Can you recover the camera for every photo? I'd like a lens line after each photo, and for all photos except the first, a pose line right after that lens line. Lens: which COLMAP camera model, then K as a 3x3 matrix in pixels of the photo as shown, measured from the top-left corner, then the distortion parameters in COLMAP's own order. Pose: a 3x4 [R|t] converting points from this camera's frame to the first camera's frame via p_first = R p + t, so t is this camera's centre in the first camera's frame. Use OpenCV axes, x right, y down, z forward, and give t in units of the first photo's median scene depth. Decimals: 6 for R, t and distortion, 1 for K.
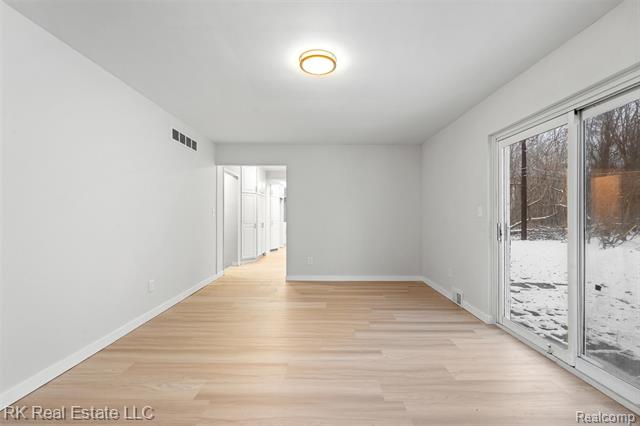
lens RADIAL K [[286.1, 0, 319.9], [0, 286.1, 215.0], [0, 0, 1]] dist [-0.000644, -0.000063]
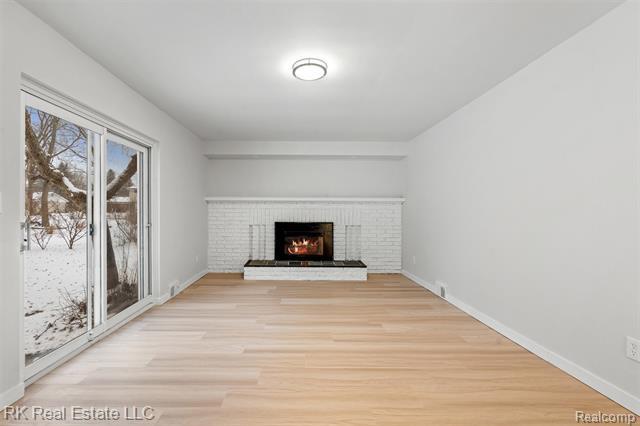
lens RADIAL K [[286.1, 0, 320.0], [0, 286.1, 213.6], [0, 0, 1]] dist [-0.000644, -0.000063]
pose [[-0.996958, -0.007176, -0.077611, 0.033163], [-0.006893, 0.999969, -0.003907, 0.007767], [0.077636, -0.003360, -0.996976, 1.919933]]
